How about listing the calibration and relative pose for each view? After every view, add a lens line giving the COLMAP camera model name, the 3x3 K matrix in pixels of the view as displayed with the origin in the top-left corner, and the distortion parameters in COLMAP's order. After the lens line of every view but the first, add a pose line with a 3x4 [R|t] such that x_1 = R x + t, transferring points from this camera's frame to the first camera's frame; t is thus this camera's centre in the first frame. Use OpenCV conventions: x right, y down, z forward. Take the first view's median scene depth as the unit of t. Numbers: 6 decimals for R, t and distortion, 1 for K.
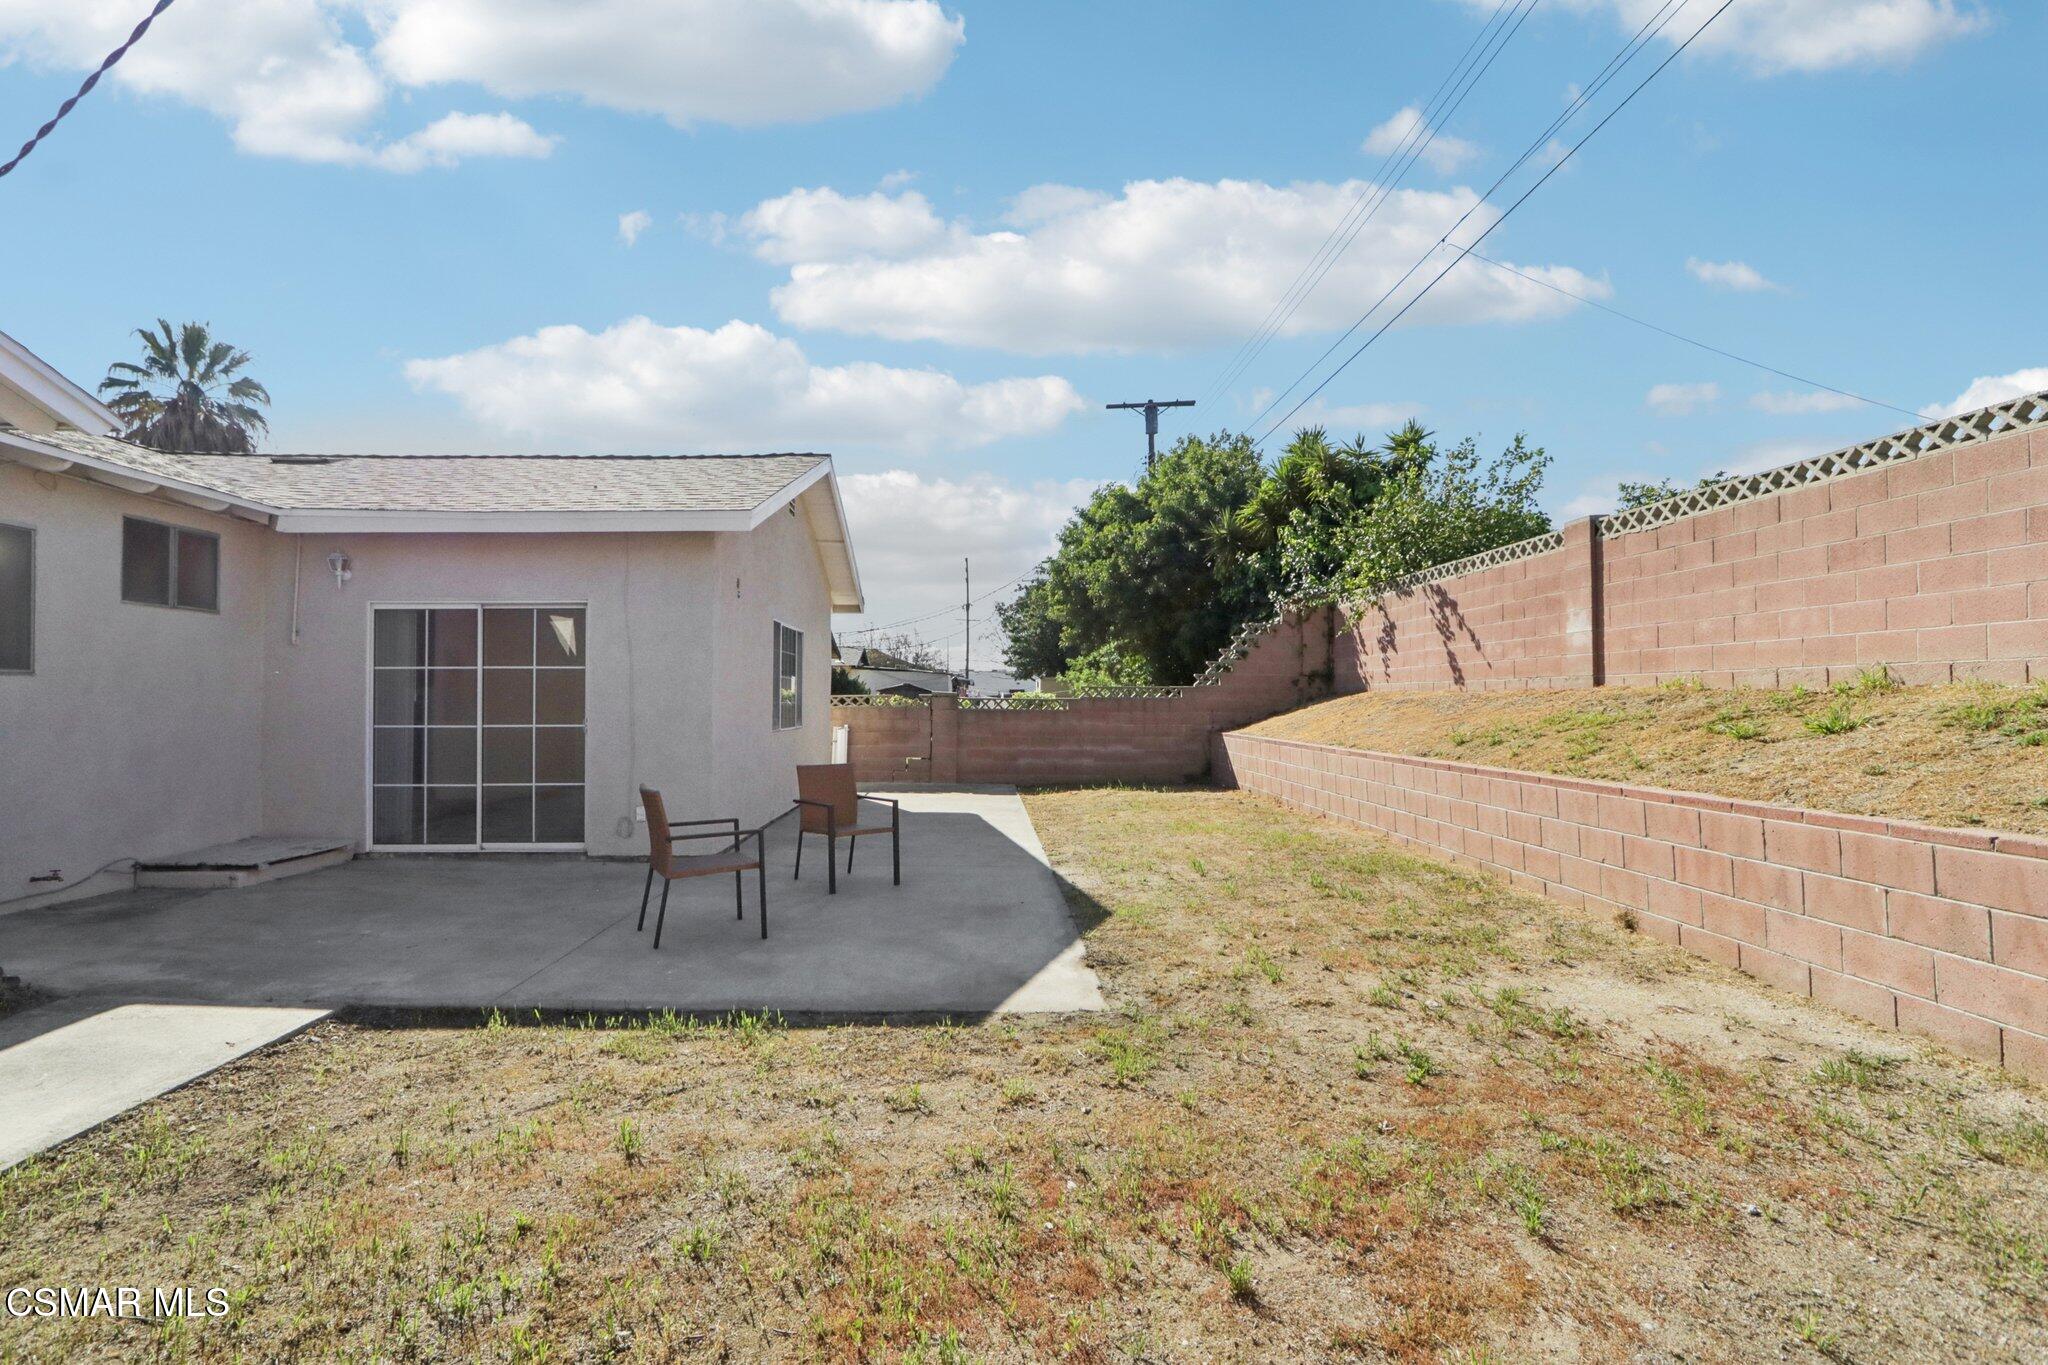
lens RADIAL K [[972.9, 0, 976.5], [0, 972.9, 700.1], [0, 0, 1]] dist [-0.015179, 0.001487]
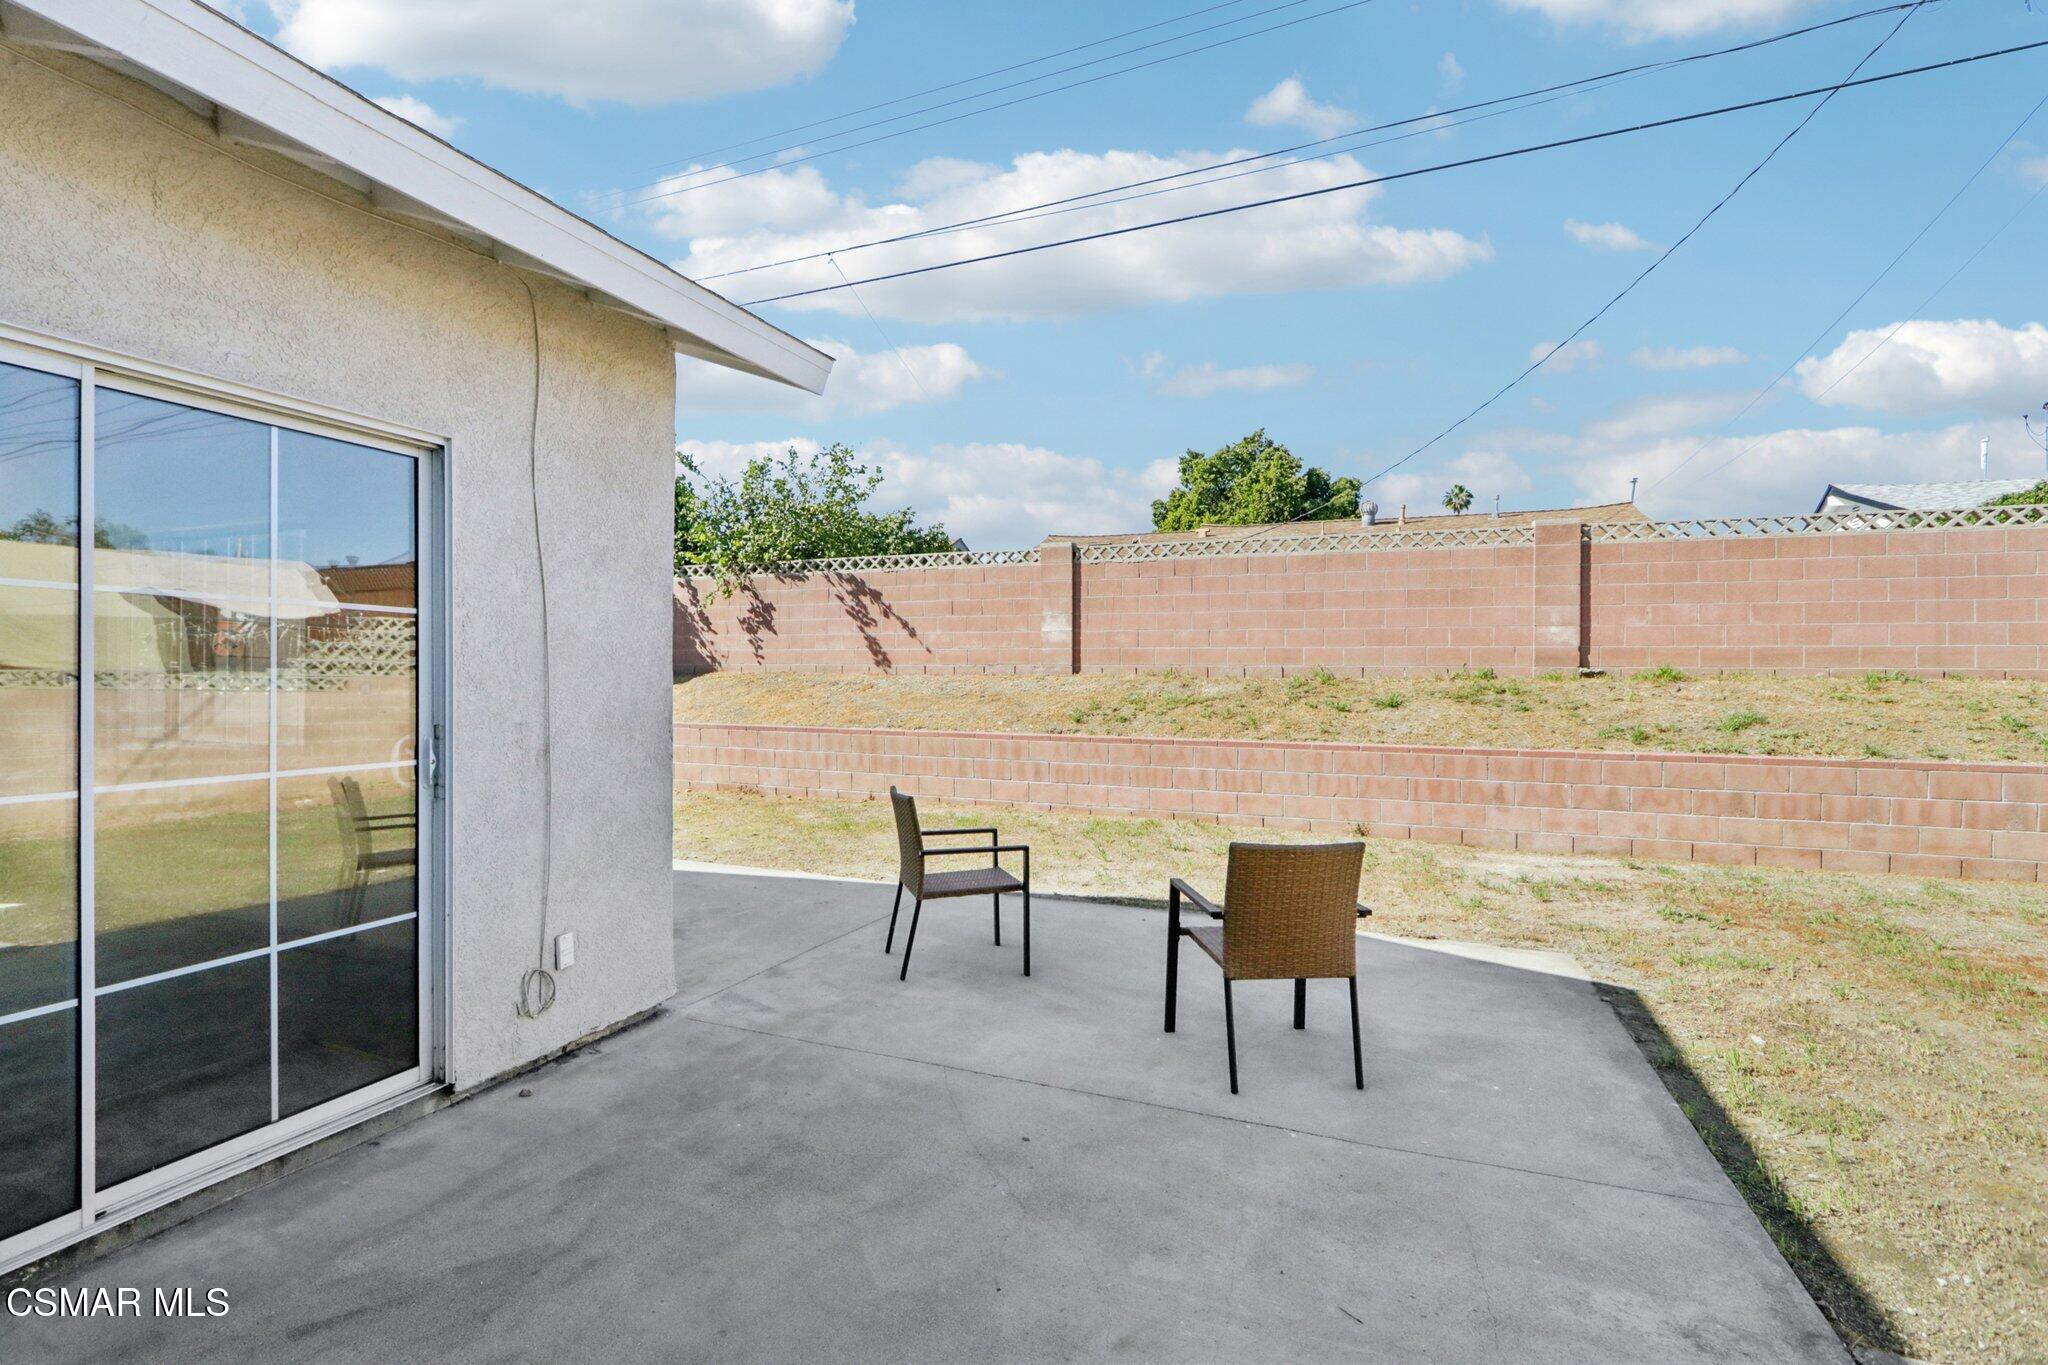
lens RADIAL K [[972.9, 0, 973.9], [0, 972.9, 673.2], [0, 0, 1]] dist [-0.015179, 0.001487]
pose [[0.395097, 0.005870, 0.918621, -0.483162], [-0.007514, 0.999967, -0.003158, -0.007244], [-0.918609, -0.005655, 0.395127, 0.463301]]
